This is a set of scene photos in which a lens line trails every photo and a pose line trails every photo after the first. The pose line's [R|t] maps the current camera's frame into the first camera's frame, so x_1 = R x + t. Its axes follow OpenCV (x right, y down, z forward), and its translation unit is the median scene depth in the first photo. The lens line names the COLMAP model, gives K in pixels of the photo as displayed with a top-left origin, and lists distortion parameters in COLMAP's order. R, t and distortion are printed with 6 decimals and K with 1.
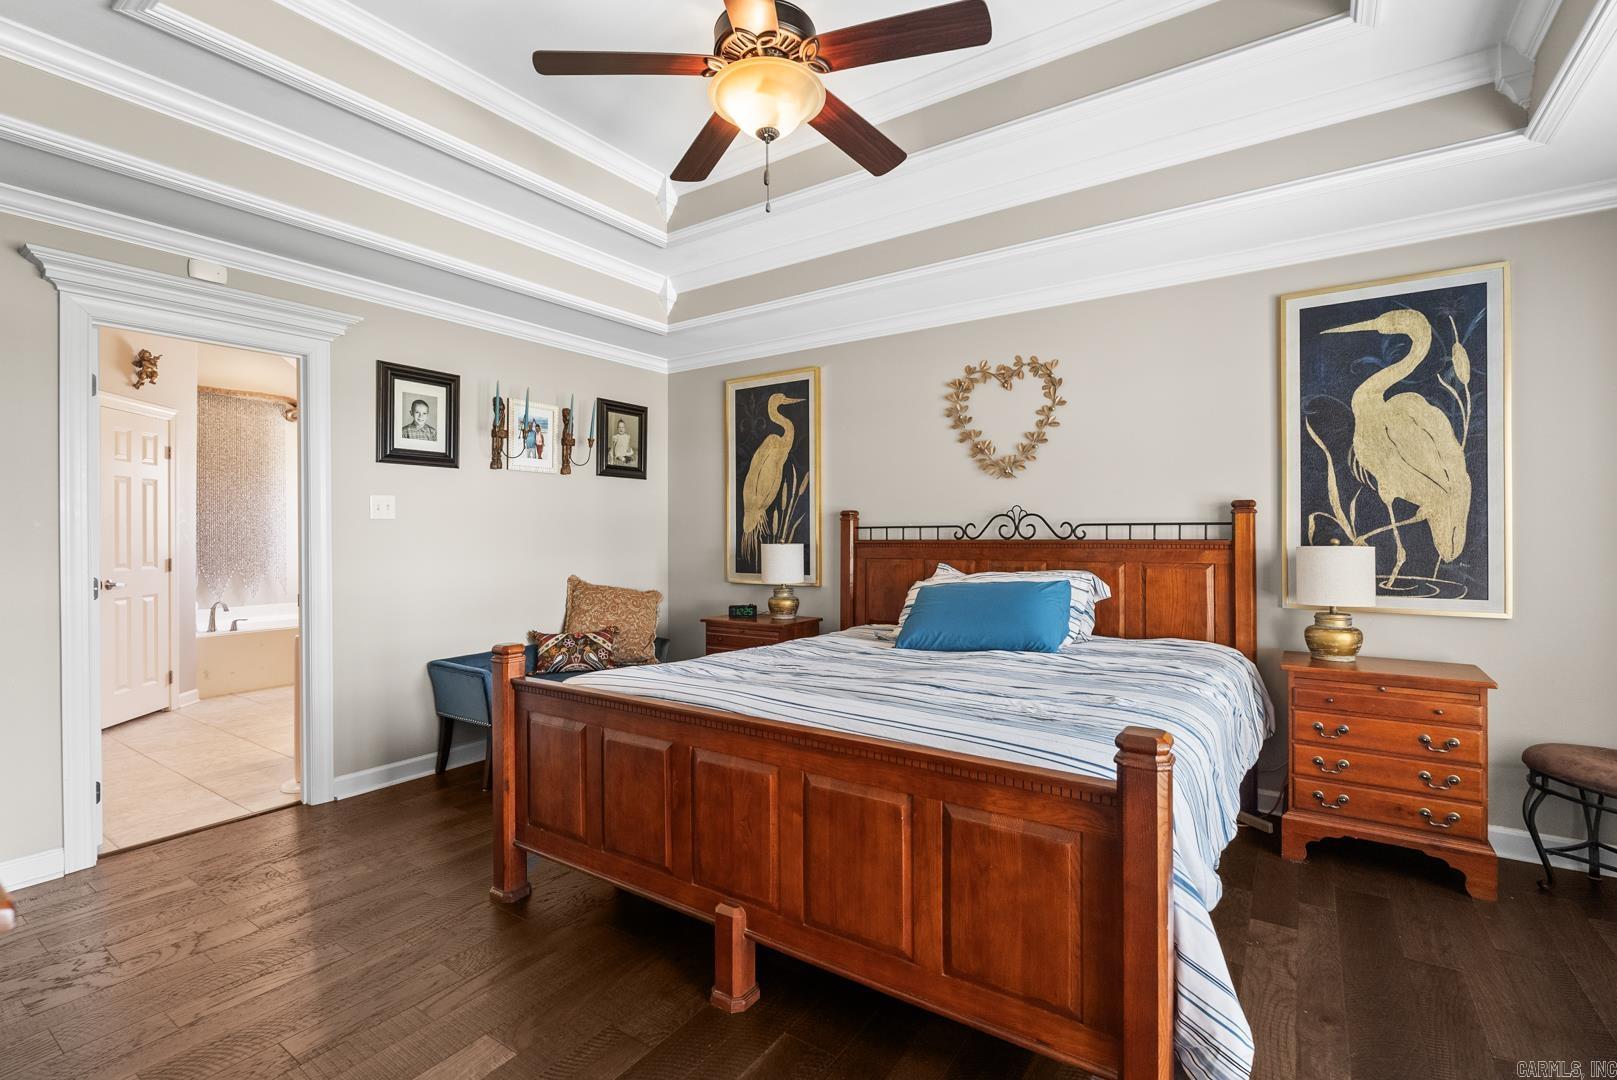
lens RADIAL K [[727.7, 0, 808.5], [0, 727.7, 540.0], [0, 0, 1]] dist [-0.006935, -0.000141]
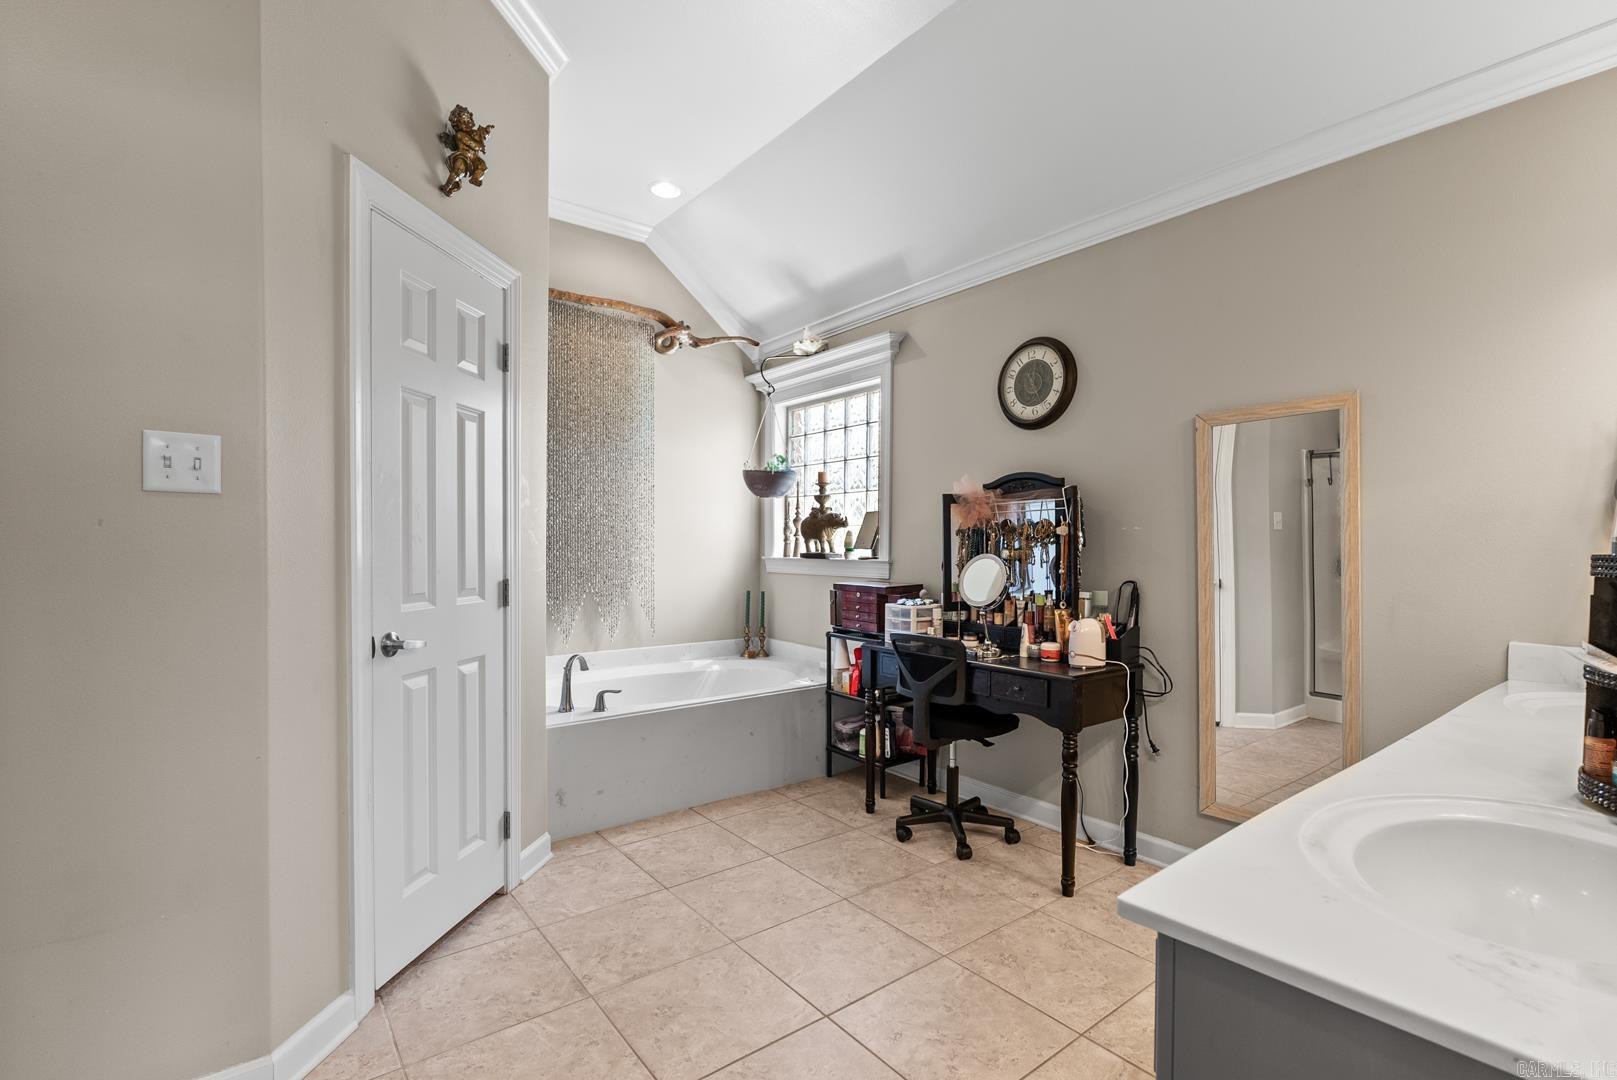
lens RADIAL K [[736.4, 0, 826.7], [0, 736.4, 559.8], [0, 0, 1]] dist [-0.009017, 0.000030]
pose [[0.957902, 0.010054, -0.286918, -0.540783], [-0.006386, 0.999886, 0.013716, 0.004531], [0.287023, -0.011306, 0.957857, 0.596468]]
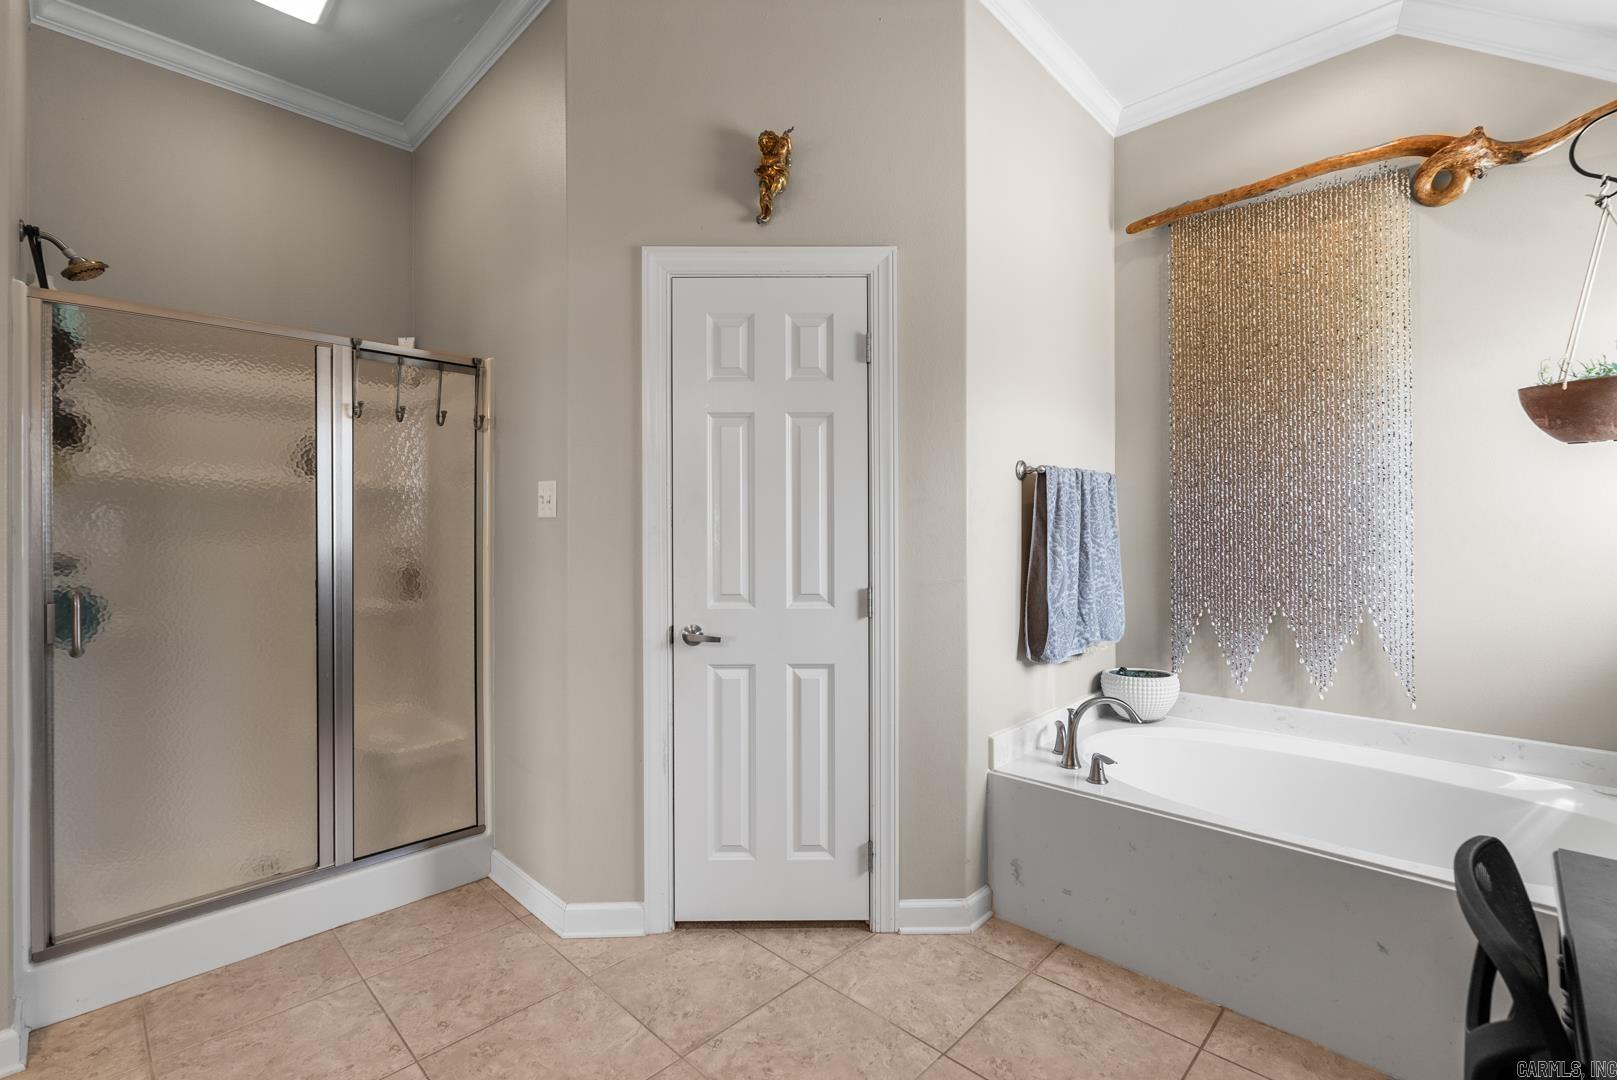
lens RADIAL K [[715.2, 0, 808.5], [0, 715.2, 540.0], [0, 0, 1]] dist [-0.007272, 0.000044]
pose [[-0.169458, 0.002711, -0.985534, -0.447781], [-0.001637, 0.999994, 0.003032, -0.005142], [0.985536, 0.002127, -0.169453, 1.040938]]
